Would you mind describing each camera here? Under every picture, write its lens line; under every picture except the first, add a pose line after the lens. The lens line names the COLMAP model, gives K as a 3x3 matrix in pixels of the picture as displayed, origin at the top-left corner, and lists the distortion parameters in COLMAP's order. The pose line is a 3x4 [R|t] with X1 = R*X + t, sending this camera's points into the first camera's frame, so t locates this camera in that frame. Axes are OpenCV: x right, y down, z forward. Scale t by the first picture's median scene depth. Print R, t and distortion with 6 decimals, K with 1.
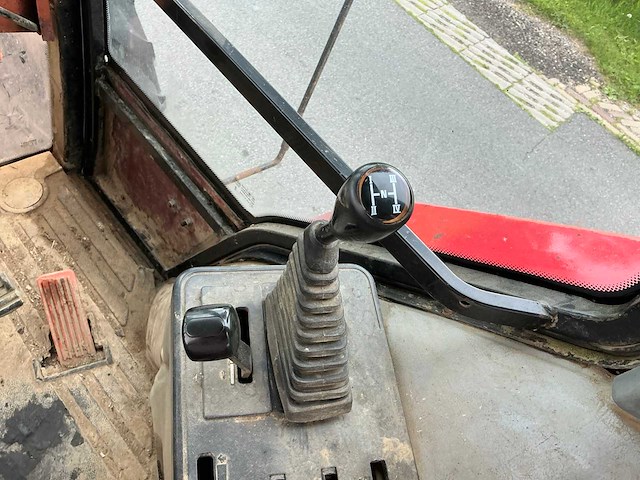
lens RADIAL K [[530.7, 0, 317.6], [0, 530.7, 240.1], [0, 0, 1]] dist [0.133532, -0.258211]
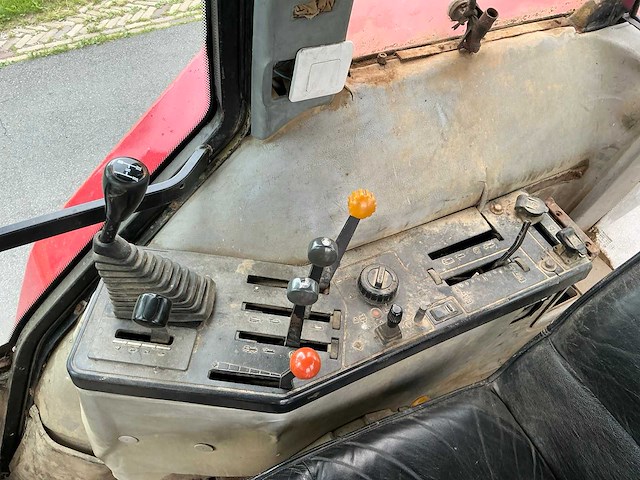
lens RADIAL K [[530.7, 0, 317.6], [0, 530.7, 240.1], [0, 0, 1]] dist [0.133532, -0.258211]
pose [[0.256671, -0.866320, 0.428497, -0.428068], [0.801455, 0.438568, 0.406606, -0.130228], [-0.540176, 0.239057, 0.806884, -0.451566]]
